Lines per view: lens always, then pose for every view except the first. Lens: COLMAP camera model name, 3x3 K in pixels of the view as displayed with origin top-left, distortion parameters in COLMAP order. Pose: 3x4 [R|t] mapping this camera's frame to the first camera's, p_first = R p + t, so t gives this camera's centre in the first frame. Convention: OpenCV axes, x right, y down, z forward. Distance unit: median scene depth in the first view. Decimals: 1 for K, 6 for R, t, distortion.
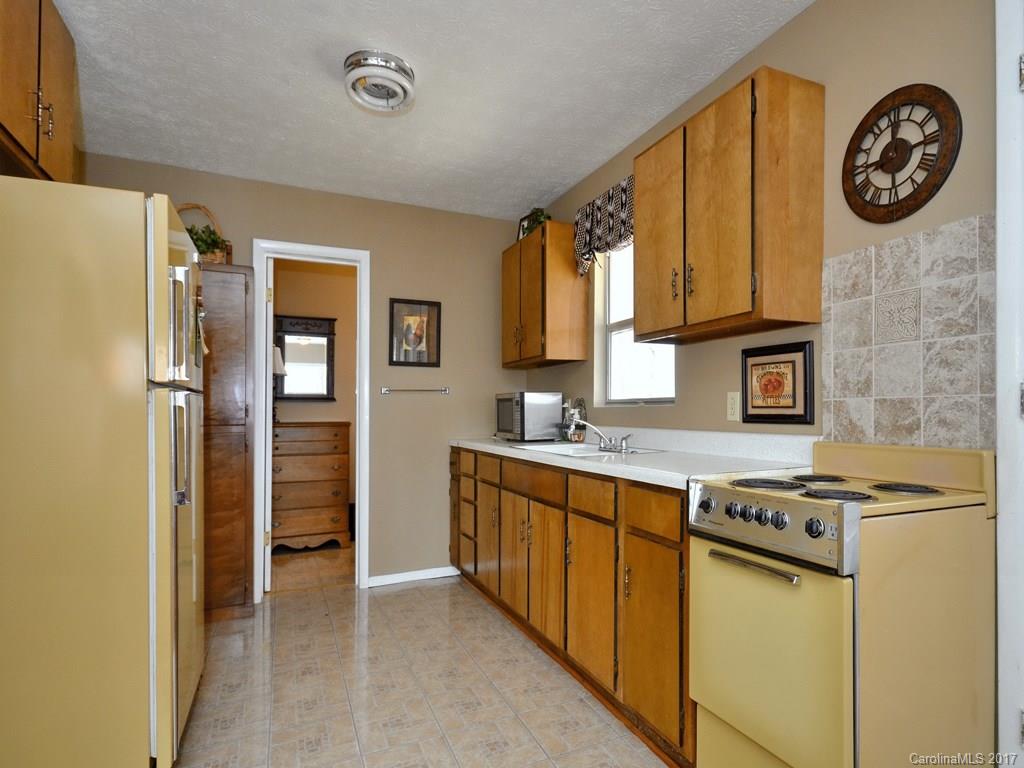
lens RADIAL K [[570.2, 0, 513.9], [0, 570.2, 393.3], [0, 0, 1]] dist [-0.003830, -0.000388]
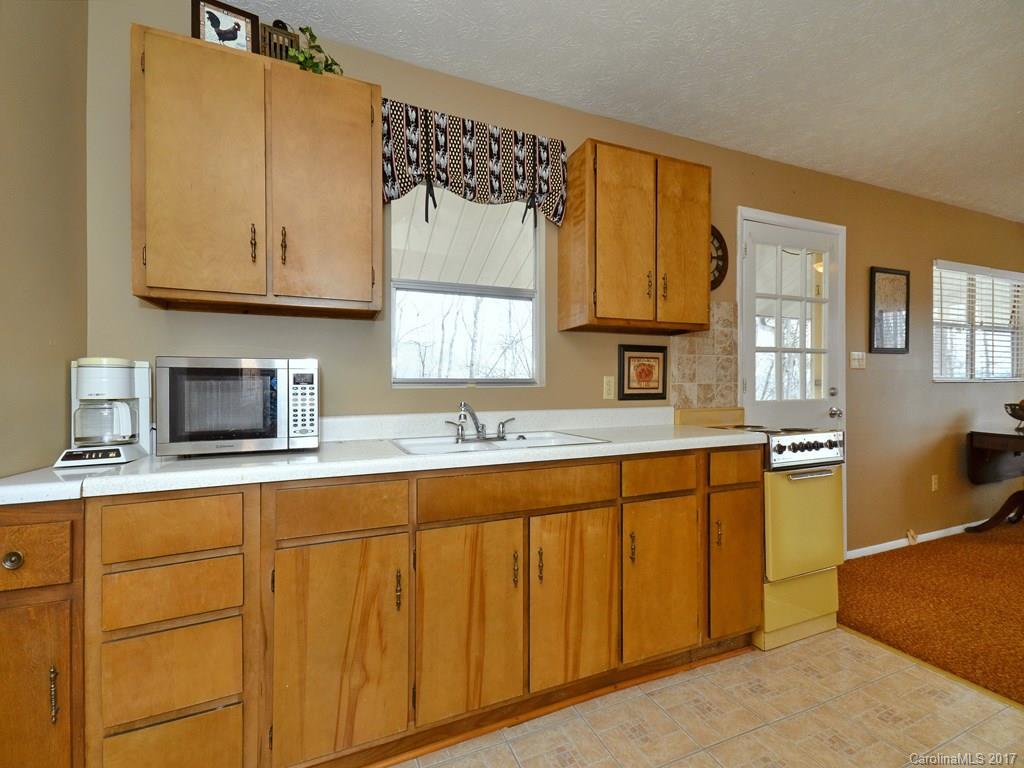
lens RADIAL K [[458.0, 0, 514.6], [0, 458.0, 393.4], [0, 0, 1]] dist [0.001046, -0.000220]
pose [[-0.020731, 0.002343, 0.999782, -0.697435], [-0.016427, 0.999861, -0.002684, 0.045821], [-0.999650, -0.016479, -0.020689, 1.354512]]
